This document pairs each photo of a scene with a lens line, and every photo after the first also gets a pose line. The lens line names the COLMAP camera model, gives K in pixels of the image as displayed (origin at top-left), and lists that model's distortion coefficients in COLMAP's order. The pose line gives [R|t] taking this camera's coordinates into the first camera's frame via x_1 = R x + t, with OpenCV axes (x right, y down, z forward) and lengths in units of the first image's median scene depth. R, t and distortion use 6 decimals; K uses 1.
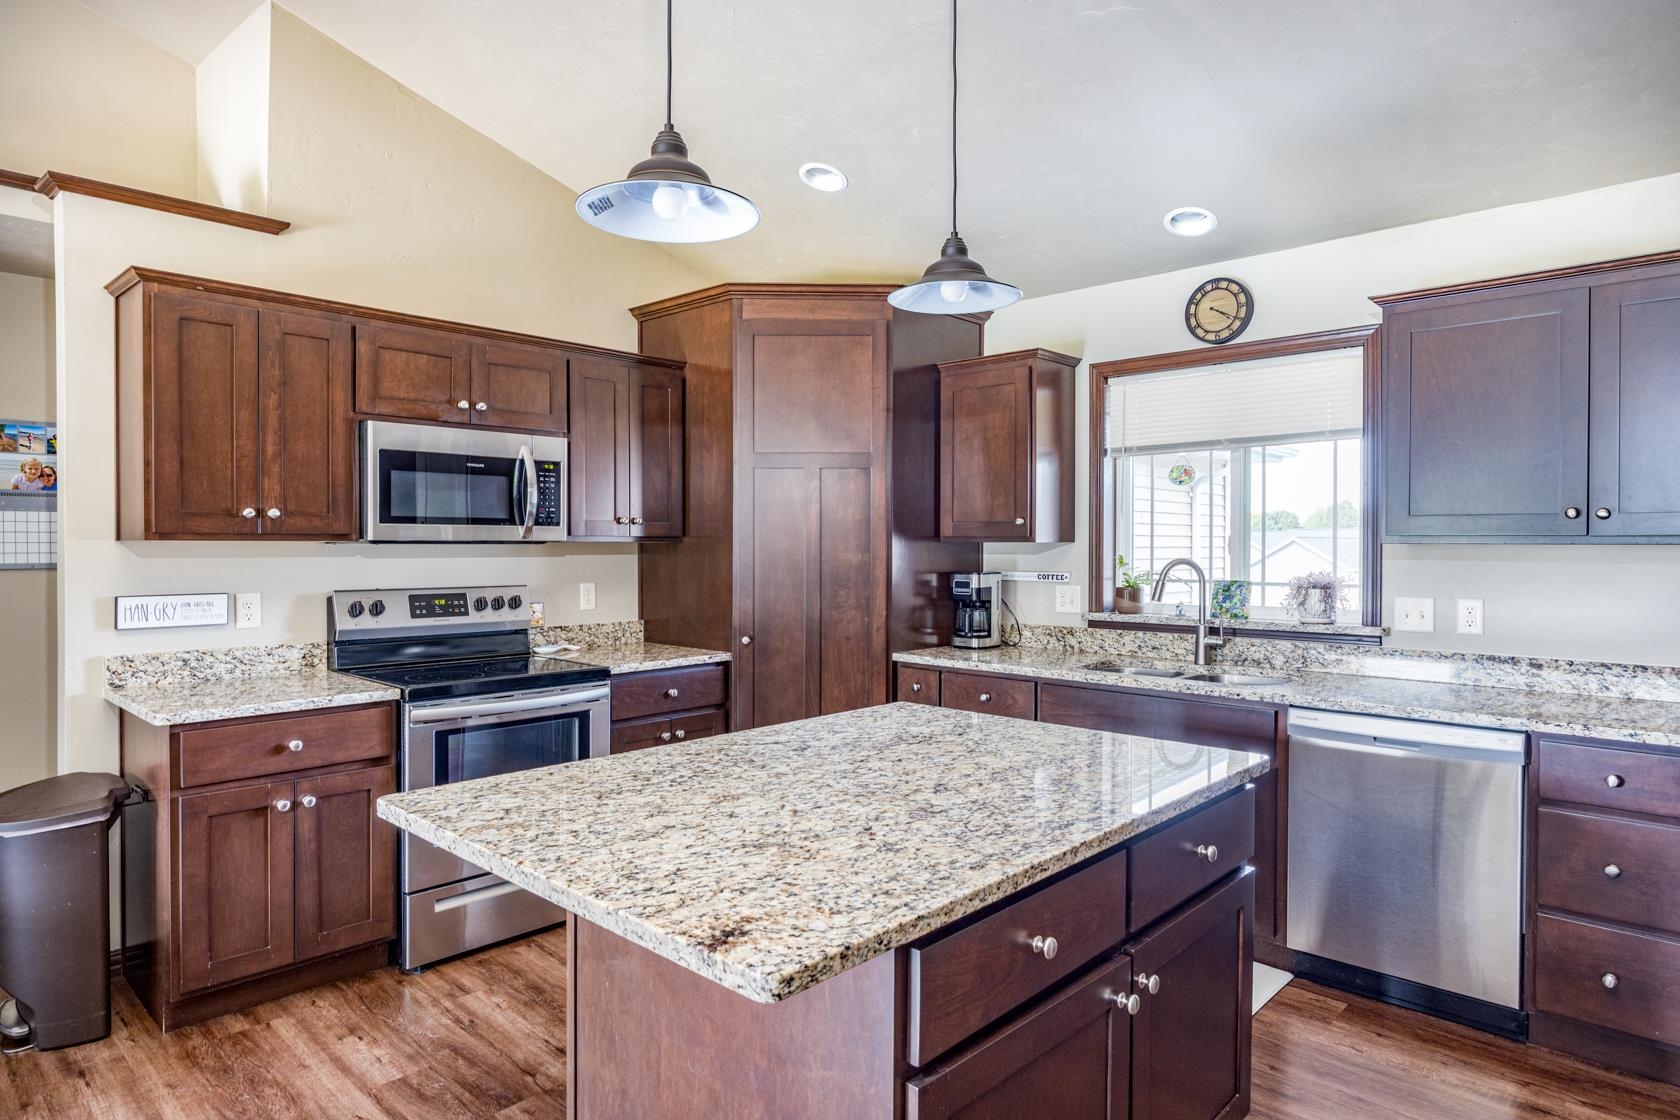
lens RADIAL K [[967.1, 0, 830.2], [0, 967.1, 553.1], [0, 0, 1]] dist [-0.007085, 0.000405]
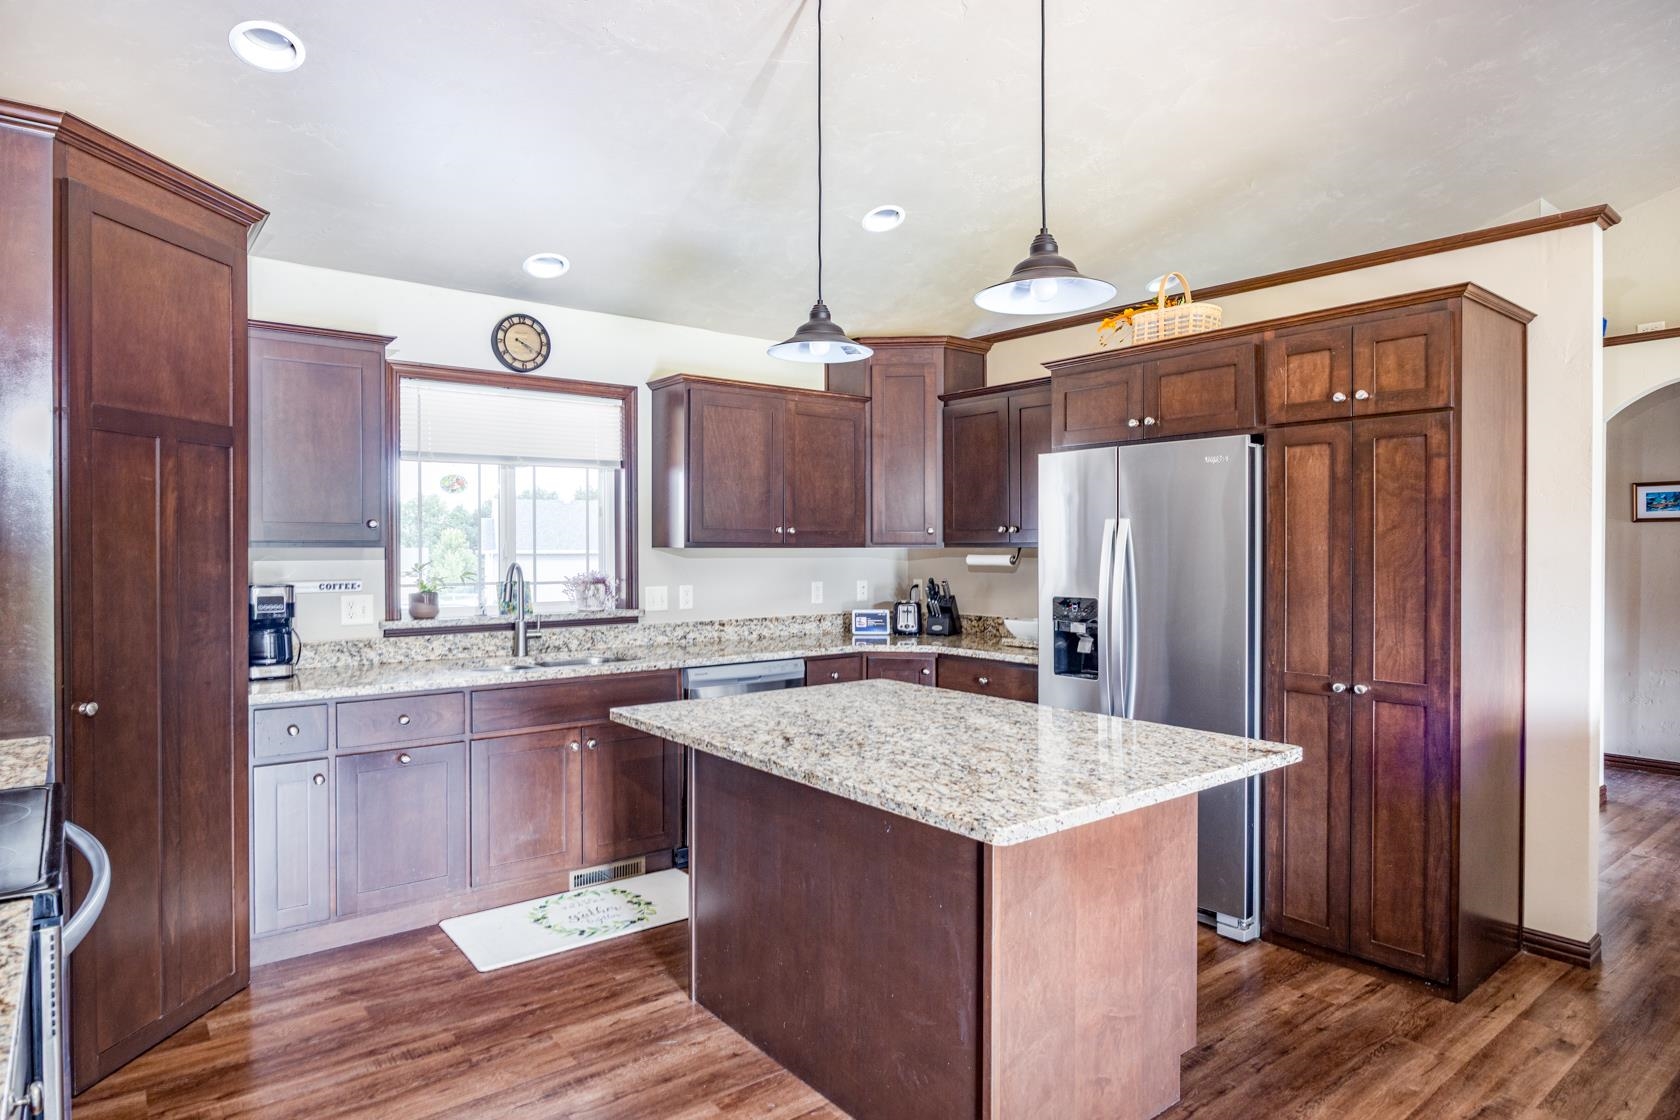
lens RADIAL K [[967.1, 0, 830.9], [0, 967.1, 552.9], [0, 0, 1]] dist [-0.007085, 0.000405]
pose [[0.150215, -0.007123, 0.988628, -0.736606], [0.011882, 0.999915, 0.005399, -0.007240], [-0.988582, 0.010936, 0.150287, 0.524374]]
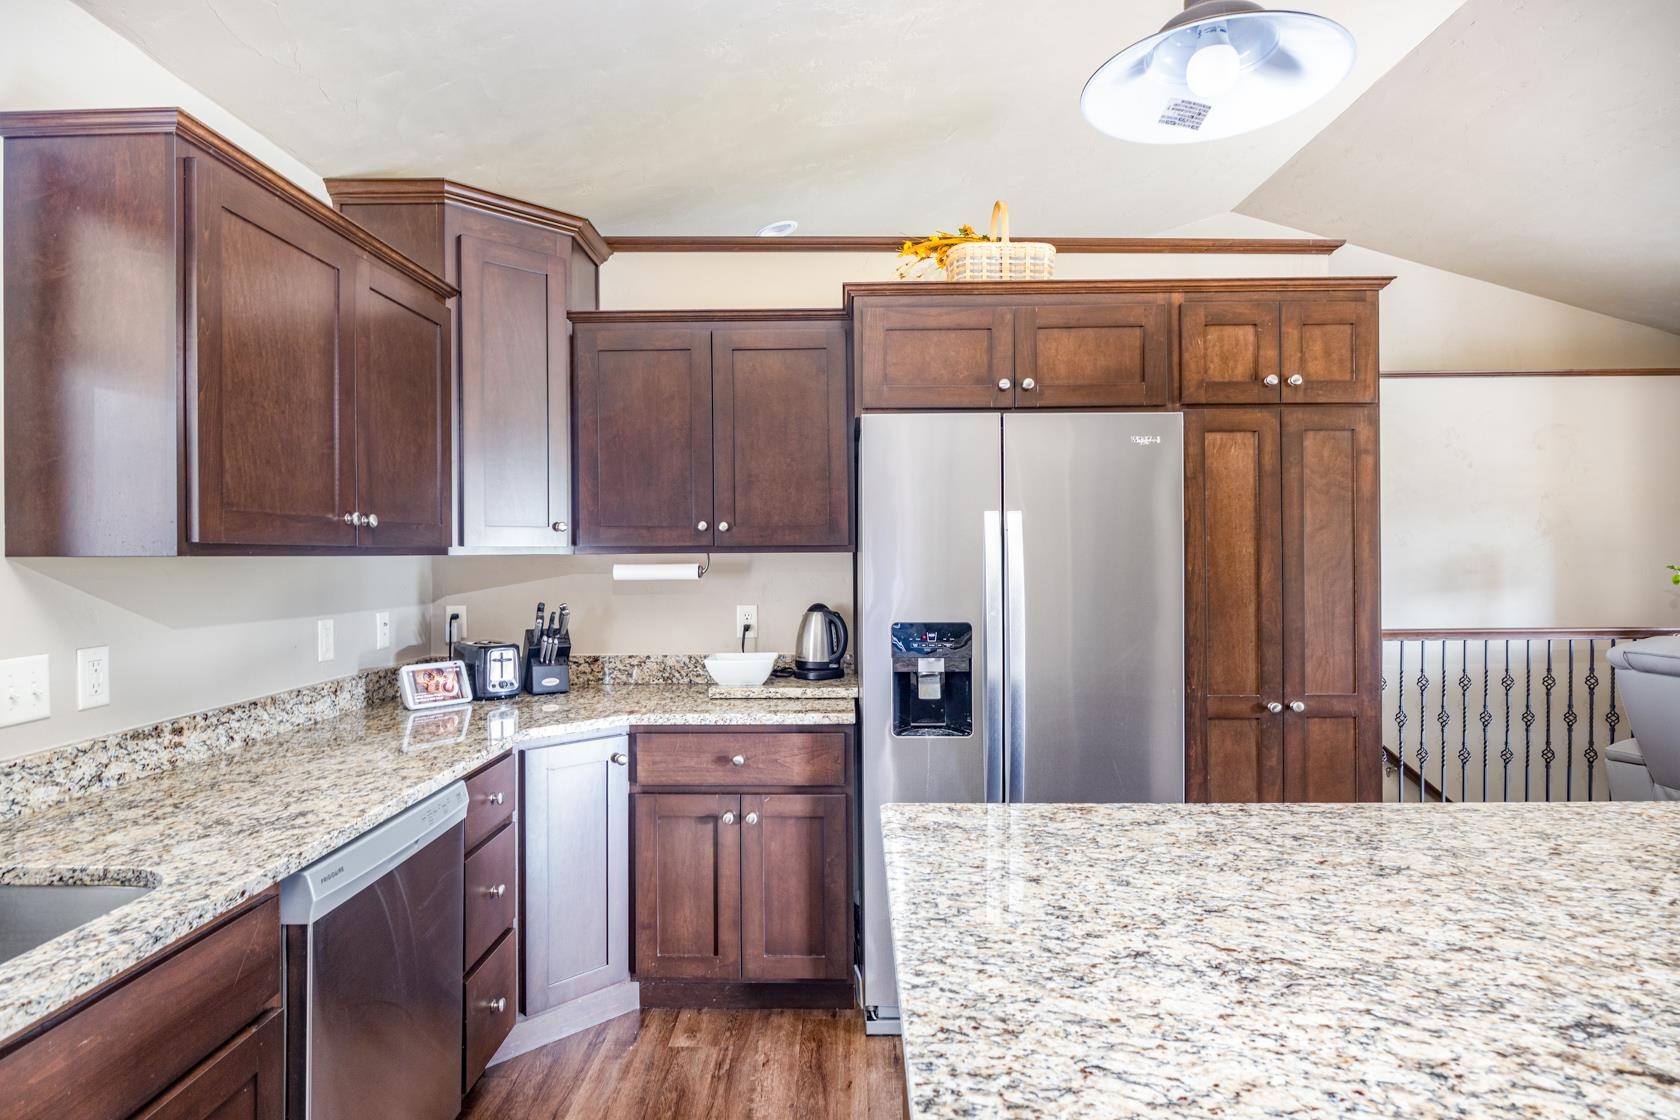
lens RADIAL K [[917.7, 0, 828.6], [0, 917.7, 552.5], [0, 0, 1]] dist [-0.004084, -0.001246]
pose [[-0.673141, 0.003031, 0.739508, -0.066706], [0.013205, 0.999881, 0.007922, -0.010027], [-0.739396, 0.015098, -0.673102, 0.988049]]
